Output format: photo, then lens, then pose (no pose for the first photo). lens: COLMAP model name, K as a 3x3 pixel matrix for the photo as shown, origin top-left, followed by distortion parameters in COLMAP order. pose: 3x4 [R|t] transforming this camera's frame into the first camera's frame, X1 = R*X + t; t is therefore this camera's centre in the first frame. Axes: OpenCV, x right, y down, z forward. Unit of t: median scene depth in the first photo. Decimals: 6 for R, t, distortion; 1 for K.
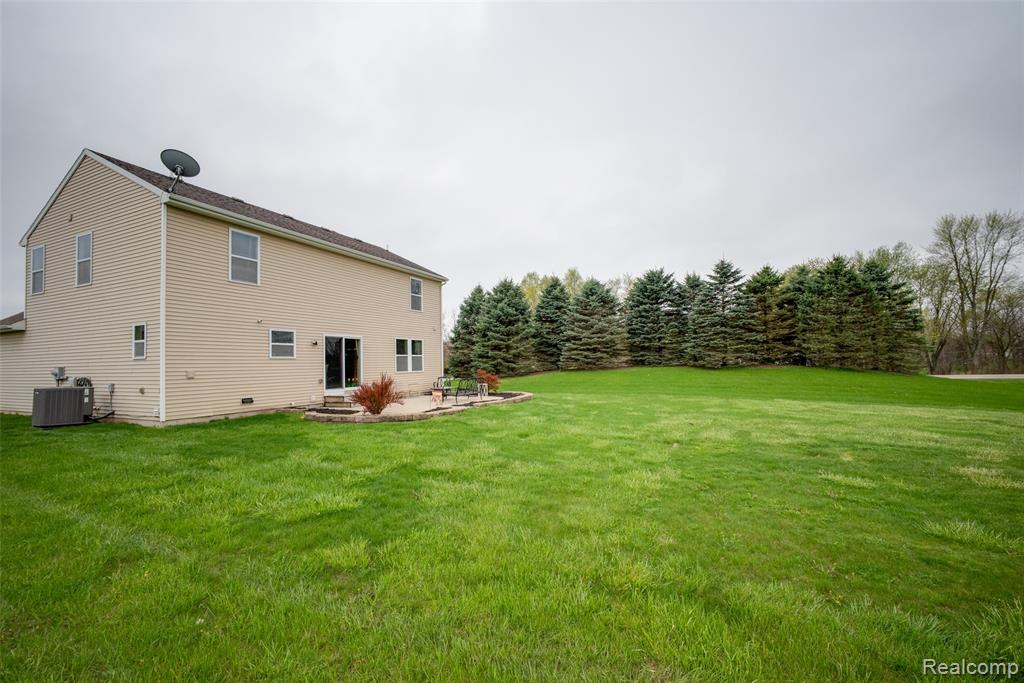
lens RADIAL K [[438.0, 0, 507.9], [0, 438.0, 348.8], [0, 0, 1]] dist [-0.012284, 0.000470]
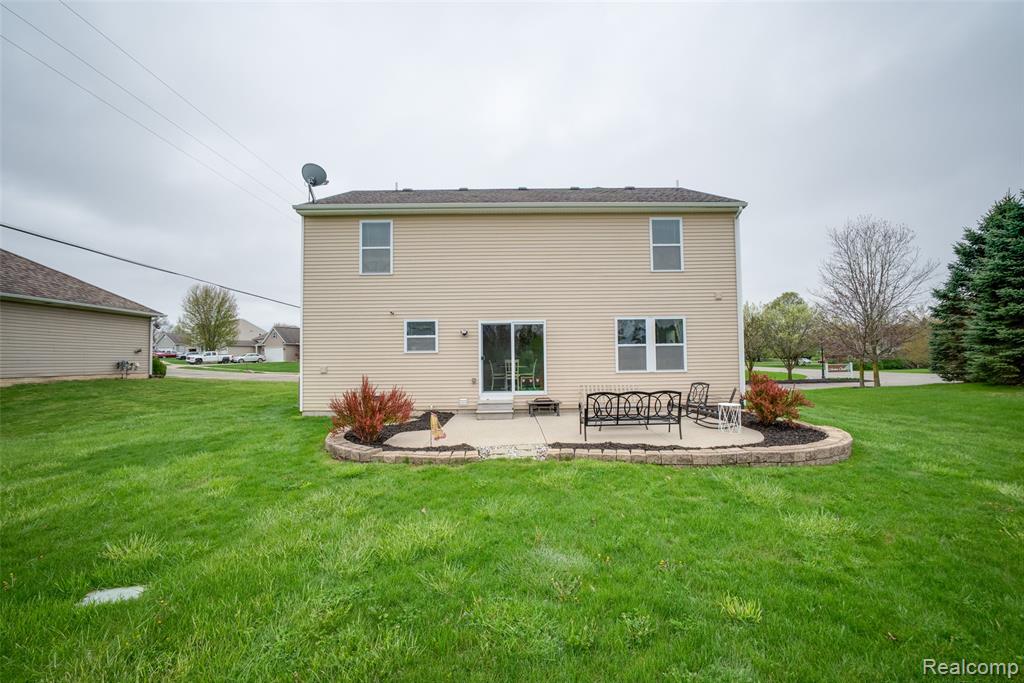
lens RADIAL K [[438.0, 0, 509.6], [0, 438.0, 340.4], [0, 0, 1]] dist [-0.012284, 0.000470]
pose [[0.438704, -0.026665, -0.898236, 0.243699], [0.034110, 0.999333, -0.013007, 0.009967], [0.897984, -0.024933, 0.439321, 0.550152]]
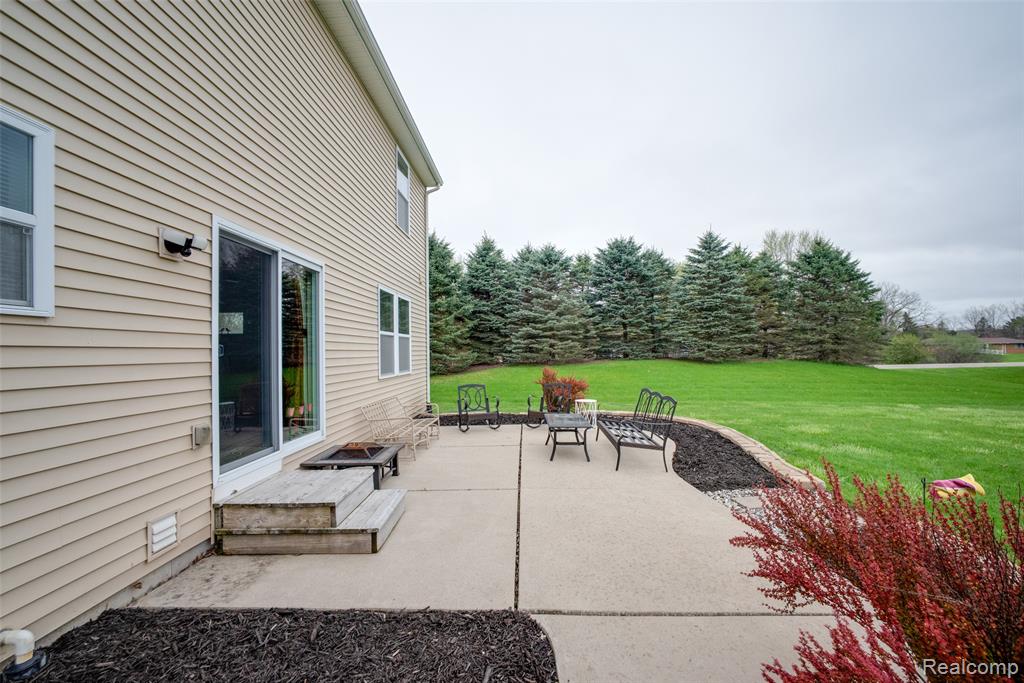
lens RADIAL K [[438.0, 0, 508.2], [0, 438.0, 347.1], [0, 0, 1]] dist [-0.012284, 0.000470]
pose [[0.916788, 0.011920, 0.399195, -0.292022], [-0.018086, 0.999768, 0.011682, 0.020520], [-0.398964, -0.017930, 0.916791, 0.583410]]
